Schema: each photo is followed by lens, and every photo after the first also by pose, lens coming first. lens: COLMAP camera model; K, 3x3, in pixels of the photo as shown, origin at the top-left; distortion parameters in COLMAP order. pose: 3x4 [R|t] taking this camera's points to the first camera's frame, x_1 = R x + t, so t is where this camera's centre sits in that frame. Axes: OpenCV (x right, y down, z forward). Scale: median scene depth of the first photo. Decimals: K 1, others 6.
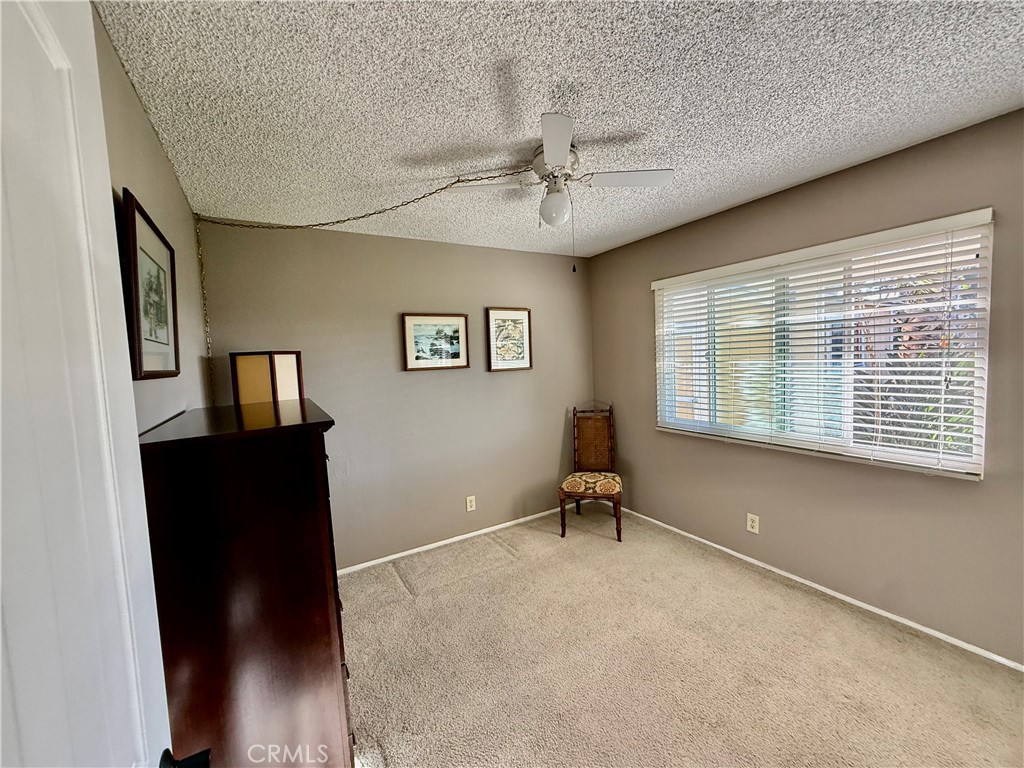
lens RADIAL K [[408.3, 0, 506.1], [0, 408.3, 383.6], [0, 0, 1]] dist [0.000793, 0.000276]
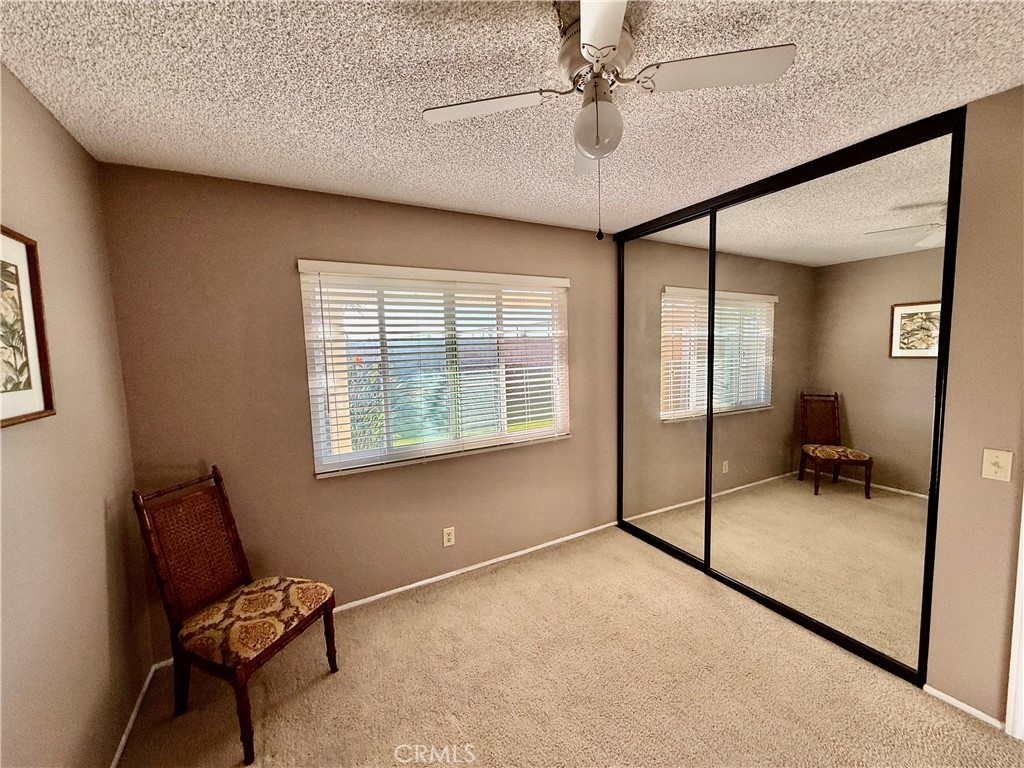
lens RADIAL K [[408.3, 0, 505.1], [0, 408.3, 387.0], [0, 0, 1]] dist [0.000793, 0.000276]
pose [[0.025529, -0.046961, 0.998570, -0.361699], [0.098413, 0.994162, 0.044237, -0.048562], [-0.994818, 0.097143, 0.030001, 0.796085]]
